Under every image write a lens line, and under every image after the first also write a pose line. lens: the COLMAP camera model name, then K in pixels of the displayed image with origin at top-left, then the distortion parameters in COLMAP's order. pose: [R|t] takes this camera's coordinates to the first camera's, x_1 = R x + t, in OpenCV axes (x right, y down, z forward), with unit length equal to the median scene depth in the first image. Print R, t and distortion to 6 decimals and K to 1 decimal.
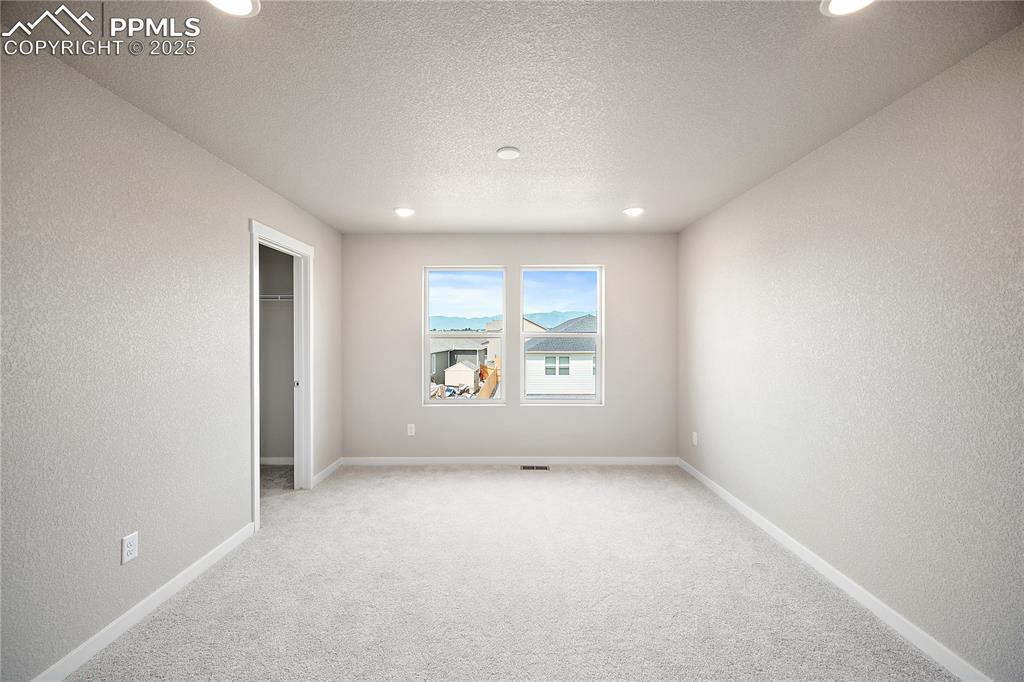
lens RADIAL K [[402.3, 0, 507.5], [0, 402.3, 337.8], [0, 0, 1]] dist [-0.003047, 0.000140]
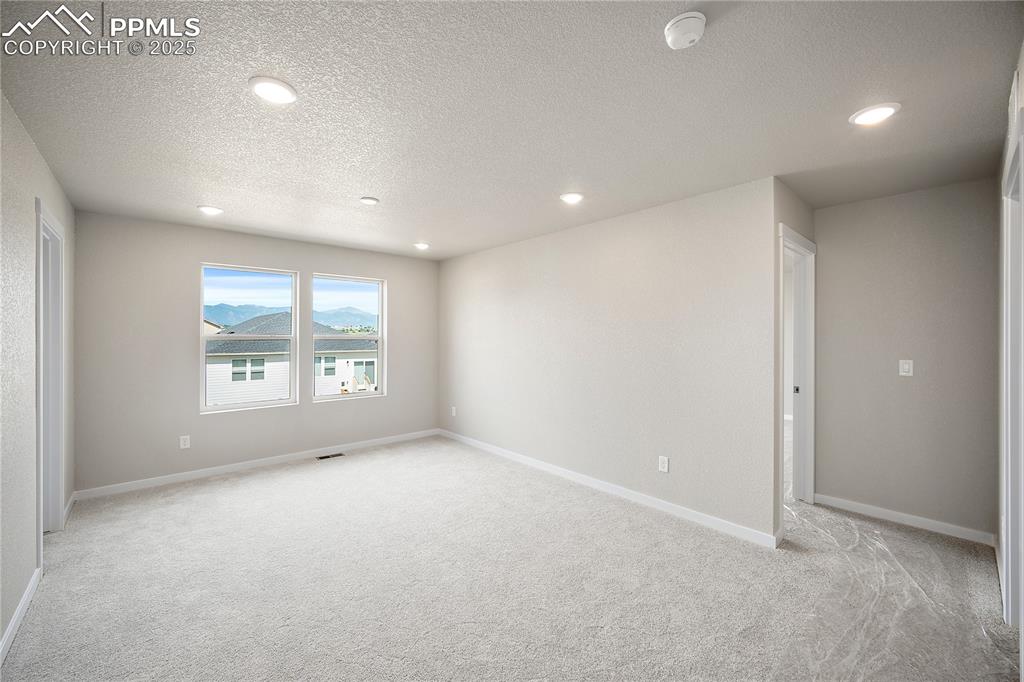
lens RADIAL K [[402.3, 0, 510.0], [0, 402.3, 334.7], [0, 0, 1]] dist [-0.003047, 0.000140]
pose [[0.744880, 0.004518, 0.667184, -0.299372], [-0.000555, 0.999981, -0.006151, -0.007600], [-0.667199, 0.004211, 0.744868, -0.161667]]
